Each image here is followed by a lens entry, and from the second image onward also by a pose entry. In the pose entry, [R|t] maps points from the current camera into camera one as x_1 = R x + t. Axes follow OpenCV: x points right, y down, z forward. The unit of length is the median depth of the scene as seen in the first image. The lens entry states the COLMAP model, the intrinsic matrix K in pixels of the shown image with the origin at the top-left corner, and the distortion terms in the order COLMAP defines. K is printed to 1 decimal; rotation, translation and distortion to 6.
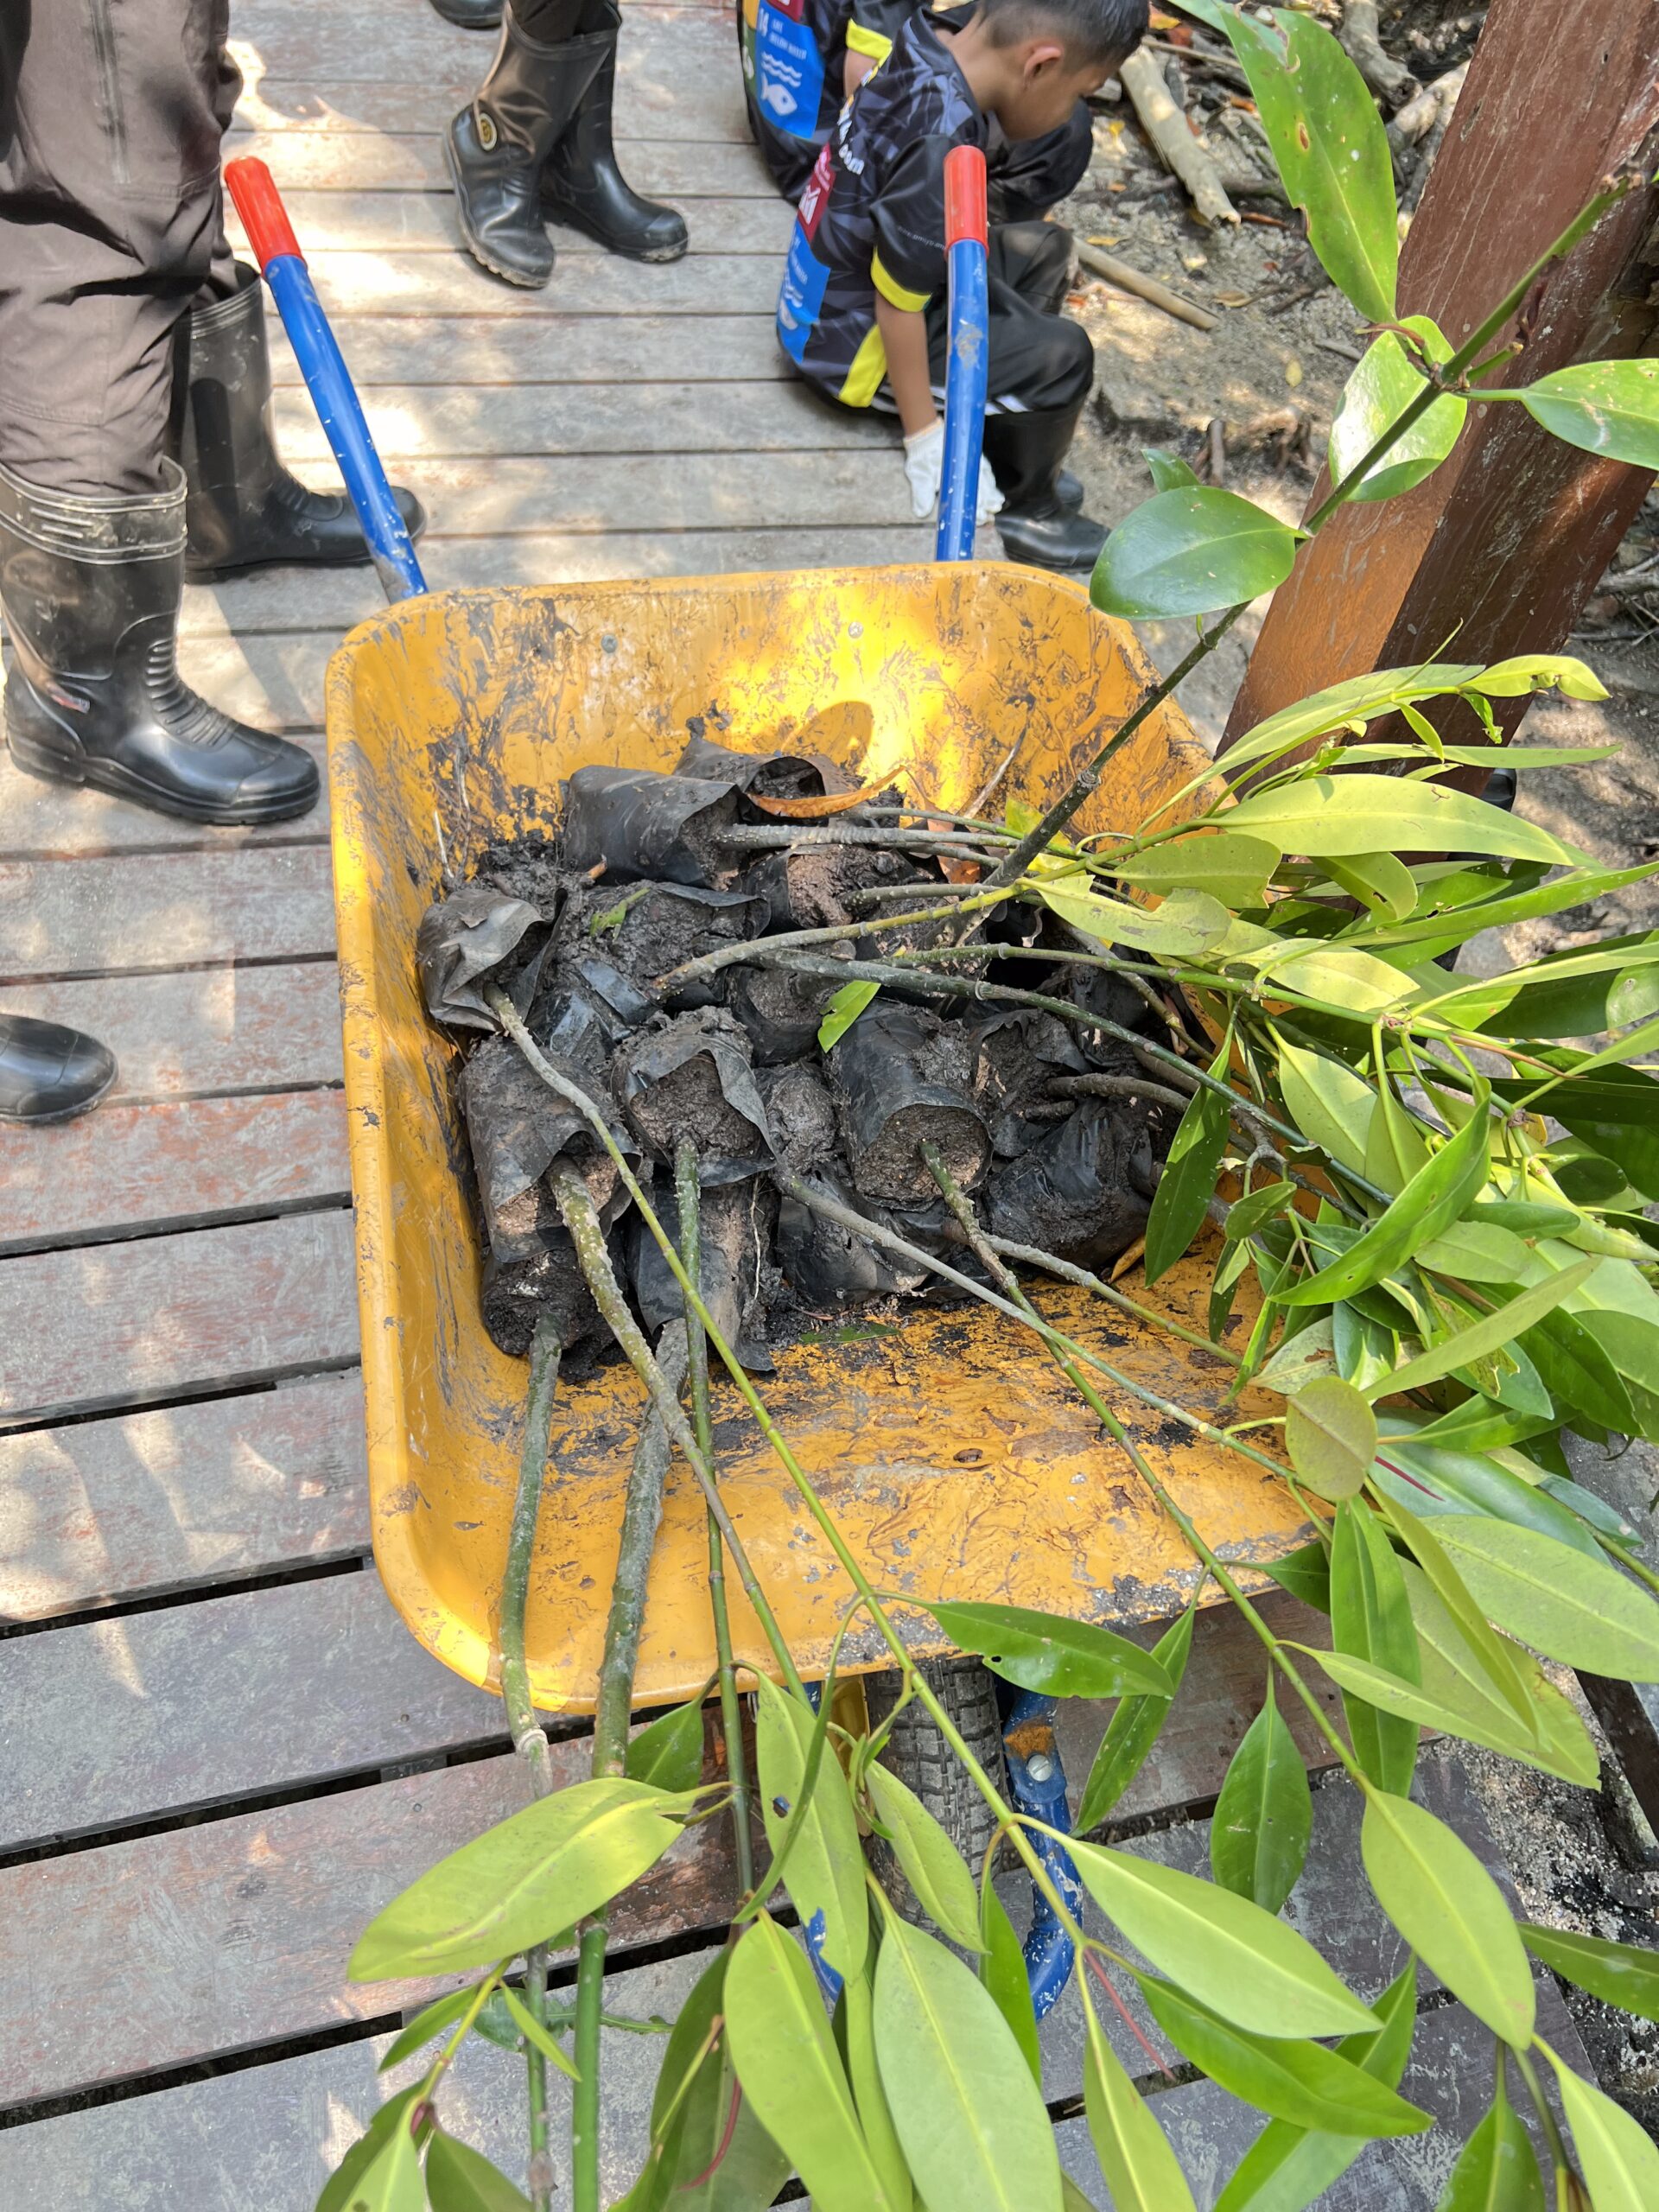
lens RADIAL K [[1660.1, 0, 832.2], [0, 1660.1, 1115.3], [0, 0, 1]] dist [0.053713, -0.063674]
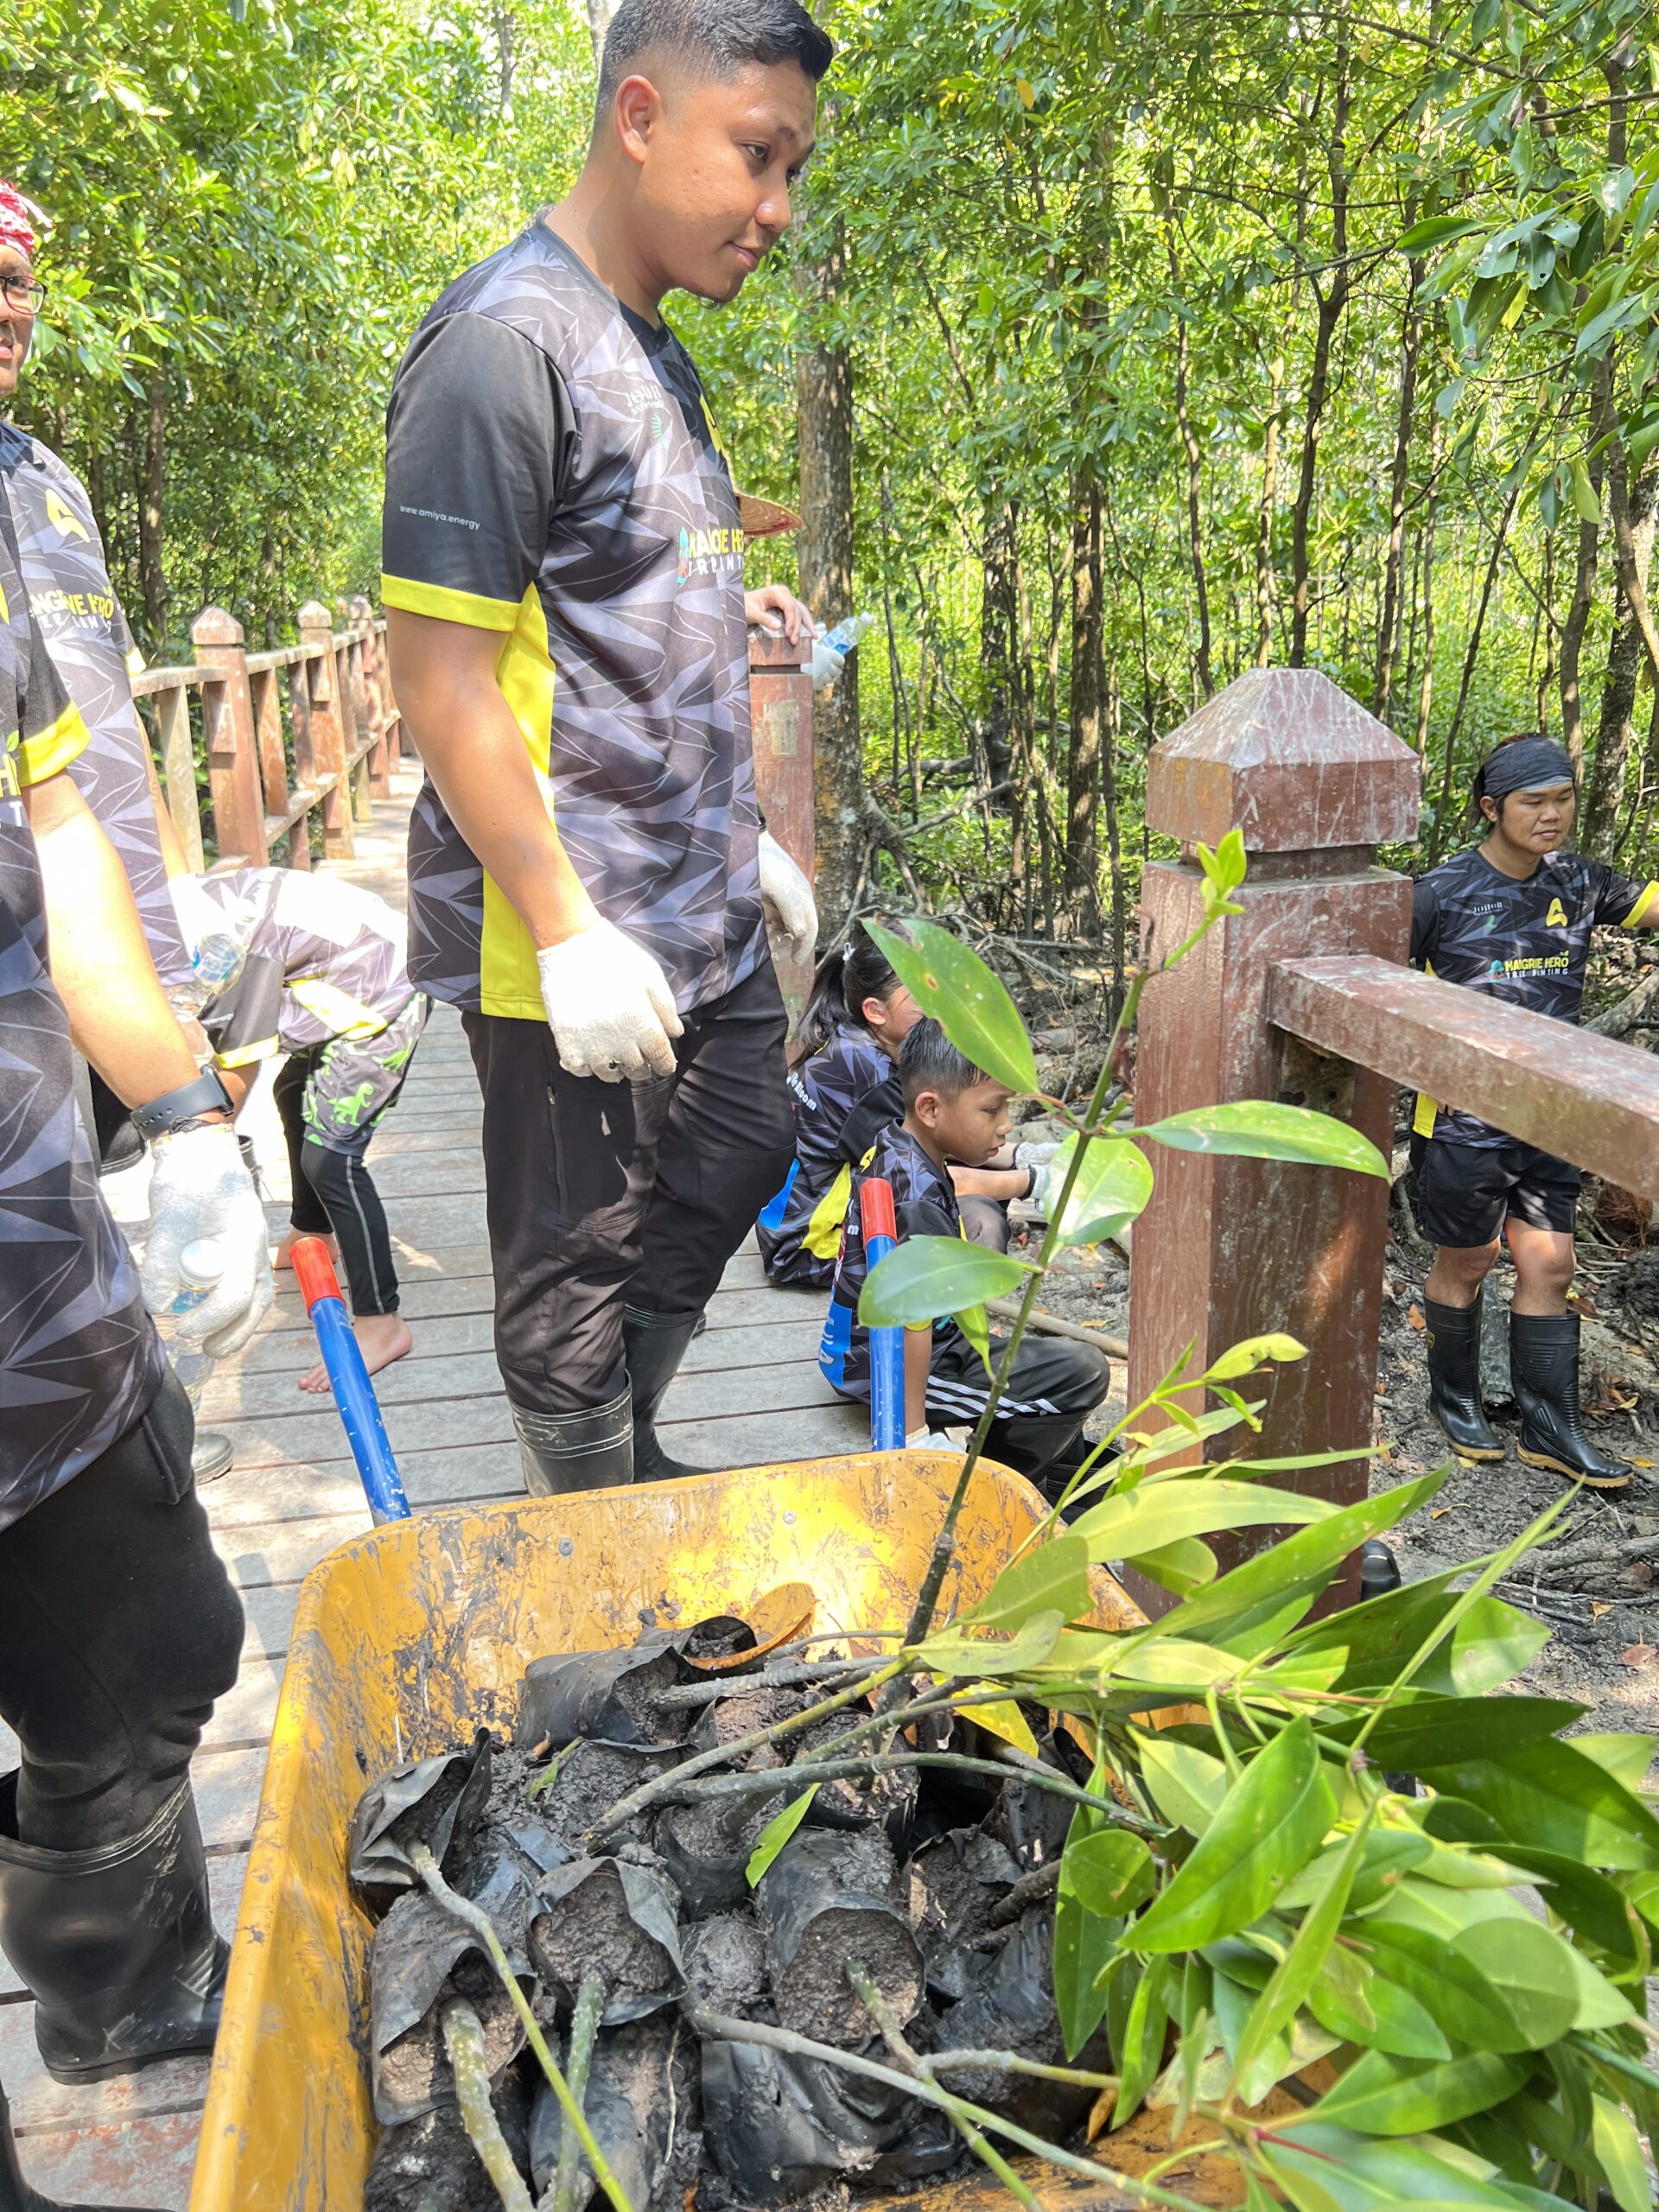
lens RADIAL K [[1660.1, 0, 832.2], [0, 1660.1, 1115.3], [0, 0, 1]] dist [0.053713, -0.063674]
pose [[0.993018, -0.114485, -0.028433, 0.122863], [0.073309, 0.787758, -0.611607, 0.209977], [0.092418, 0.605253, 0.790651, -0.041524]]
